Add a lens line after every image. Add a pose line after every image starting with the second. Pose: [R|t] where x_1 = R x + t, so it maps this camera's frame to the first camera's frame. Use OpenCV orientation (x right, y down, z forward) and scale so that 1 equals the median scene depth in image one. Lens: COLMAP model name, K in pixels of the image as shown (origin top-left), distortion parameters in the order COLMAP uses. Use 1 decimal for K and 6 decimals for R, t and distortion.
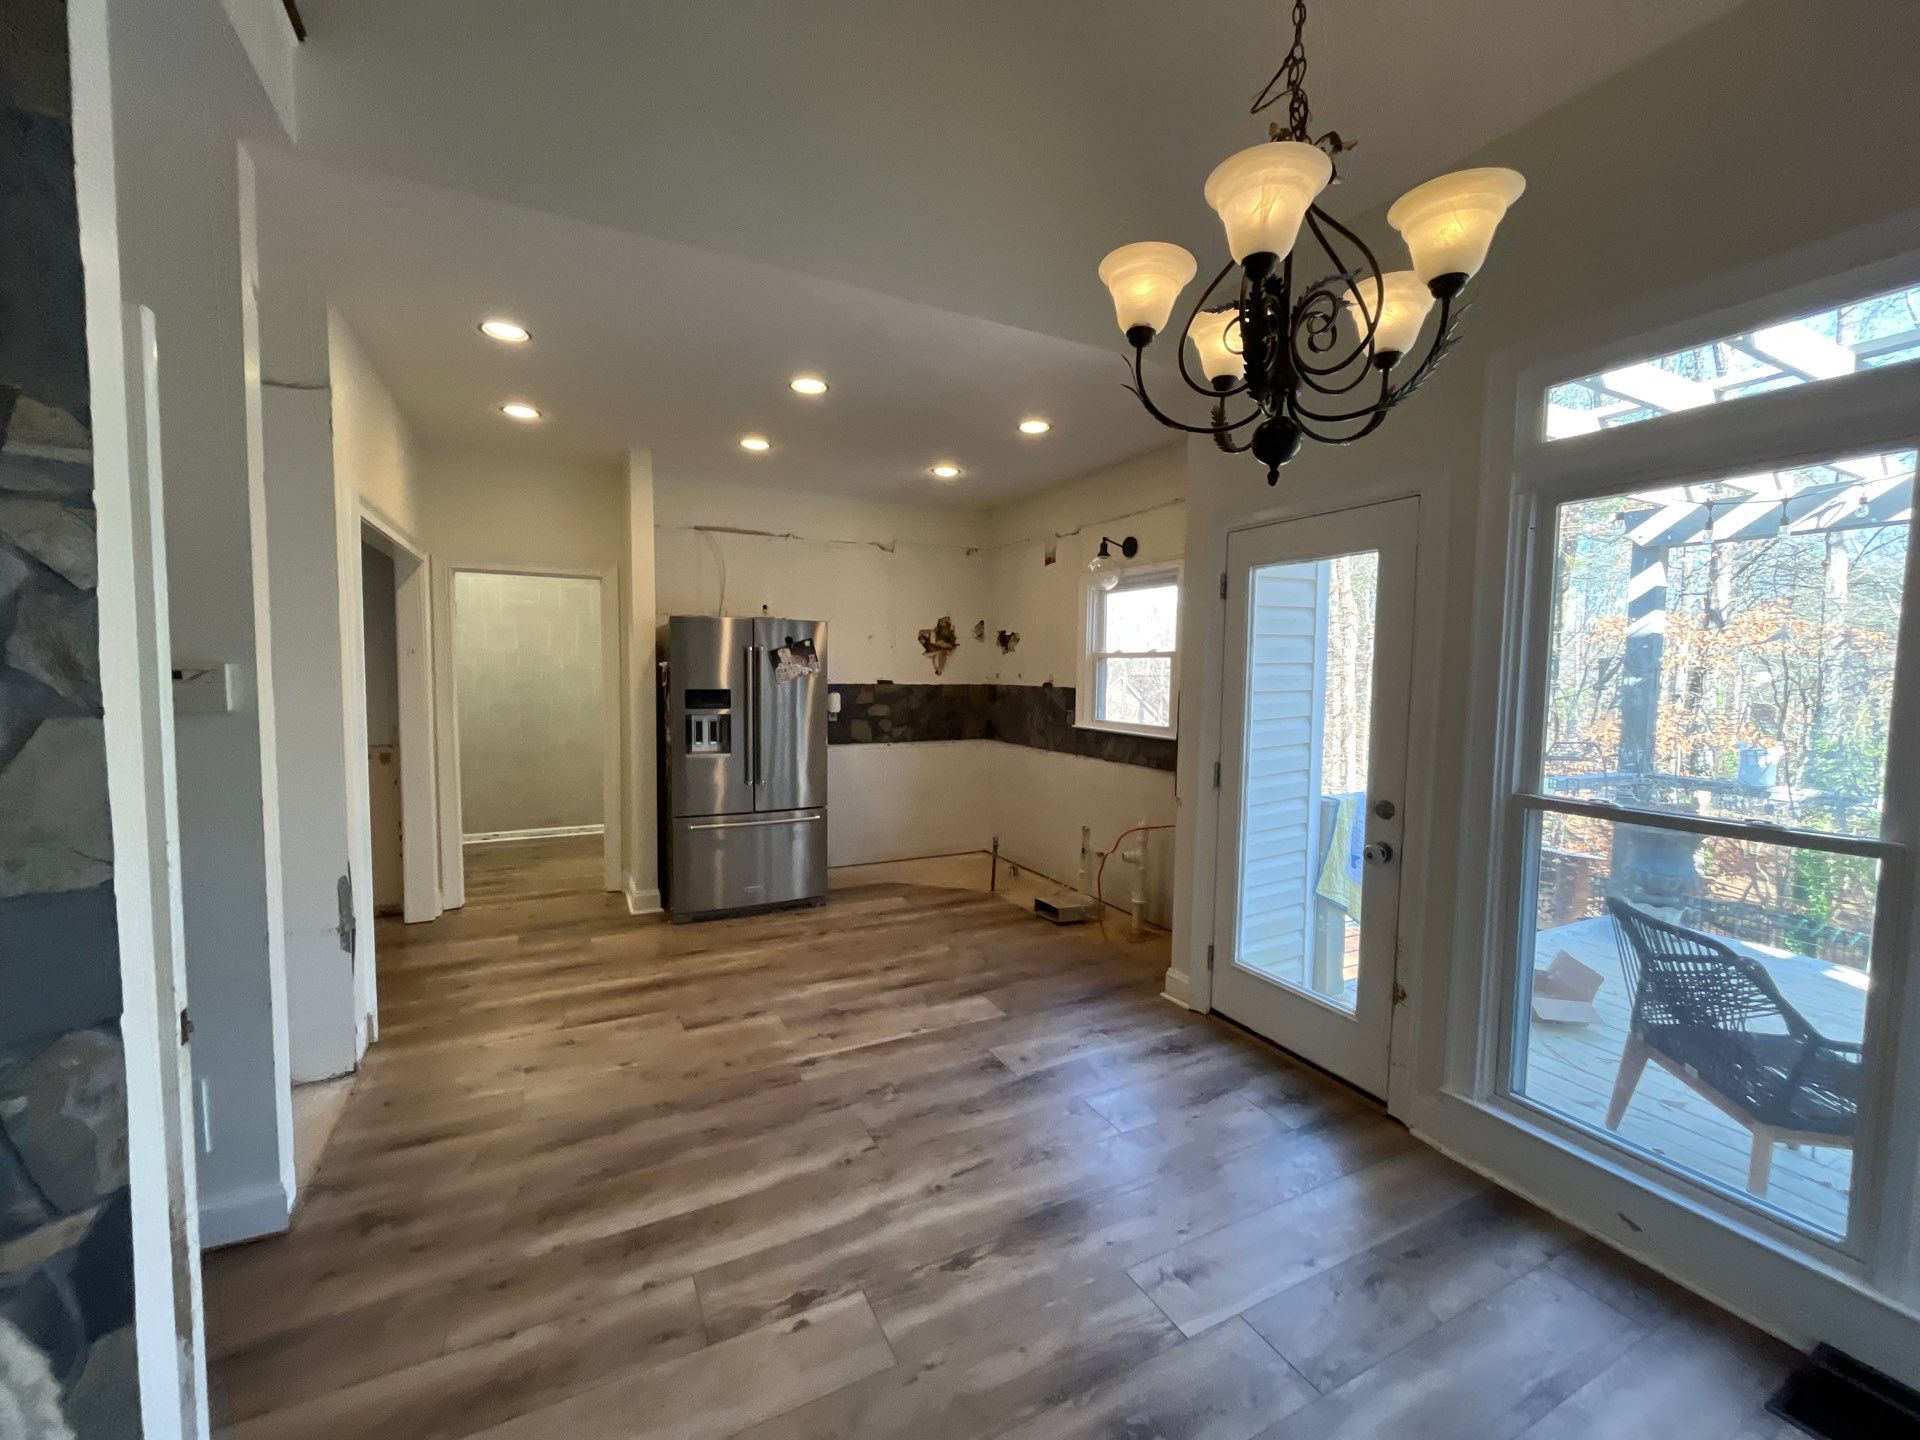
lens RADIAL K [[774.4, 0, 950.7], [0, 774.4, 722.0], [0, 0, 1]] dist [0.002702, 0.000091]
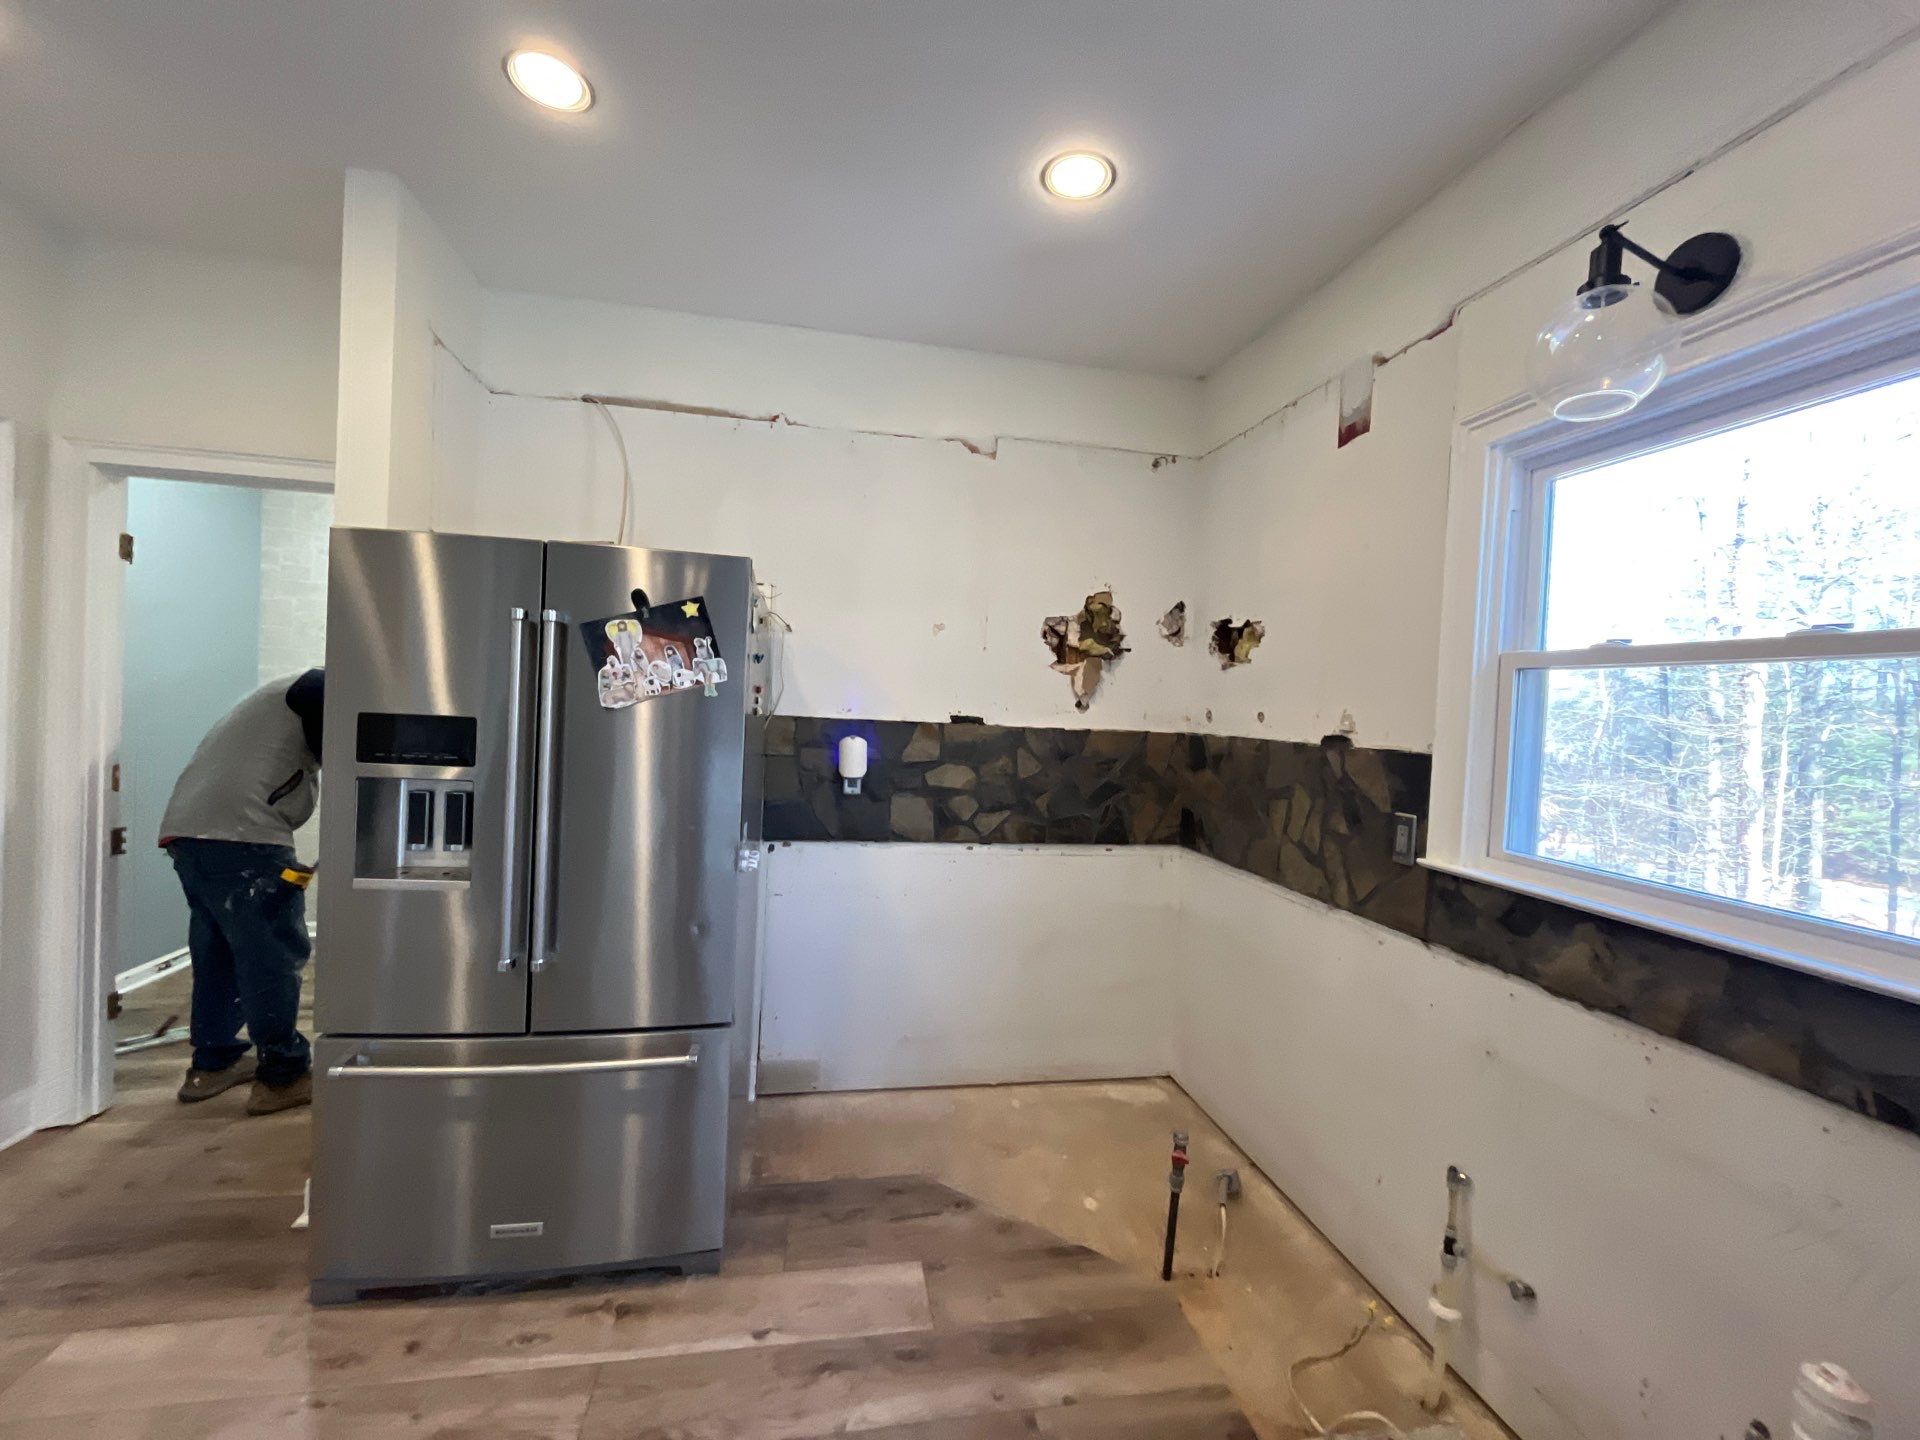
lens RADIAL K [[774.4, 0, 950.7], [0, 774.4, 722.0], [0, 0, 1]] dist [0.002702, 0.000091]
pose [[0.959391, 0.039052, -0.279363, 0.045108], [-0.054475, 0.997377, -0.047656, -0.027338], [0.276769, 0.060940, 0.959002, 0.550918]]
